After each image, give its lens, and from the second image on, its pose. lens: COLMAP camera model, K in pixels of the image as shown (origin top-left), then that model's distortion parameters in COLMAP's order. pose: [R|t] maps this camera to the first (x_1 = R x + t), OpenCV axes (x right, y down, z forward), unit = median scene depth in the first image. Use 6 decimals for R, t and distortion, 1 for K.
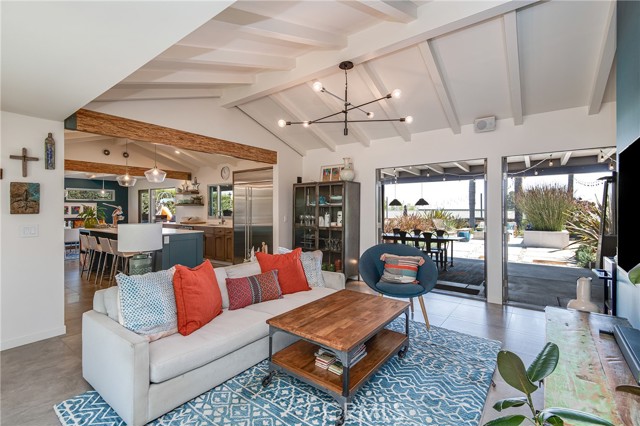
lens RADIAL K [[293.0, 0, 323.9], [0, 293.0, 207.8], [0, 0, 1]] dist [0.019018, -0.000292]
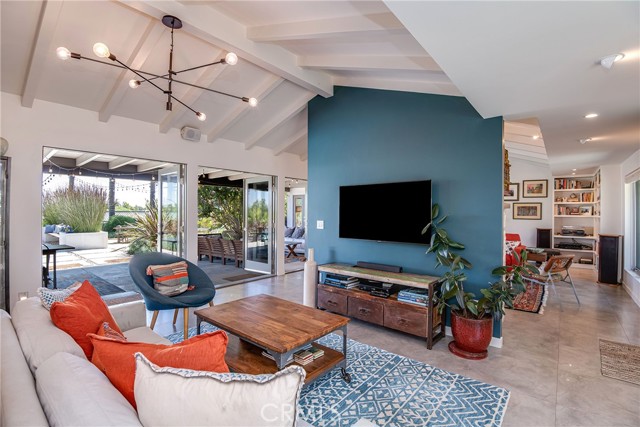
lens RADIAL K [[293.0, 0, 318.2], [0, 293.0, 217.0], [0, 0, 1]] dist [0.019018, -0.000292]
pose [[0.057115, -0.013014, 0.998283, -0.572192], [-0.015435, 0.999784, 0.013917, 0.003121], [-0.998248, -0.016204, 0.056902, 0.497771]]
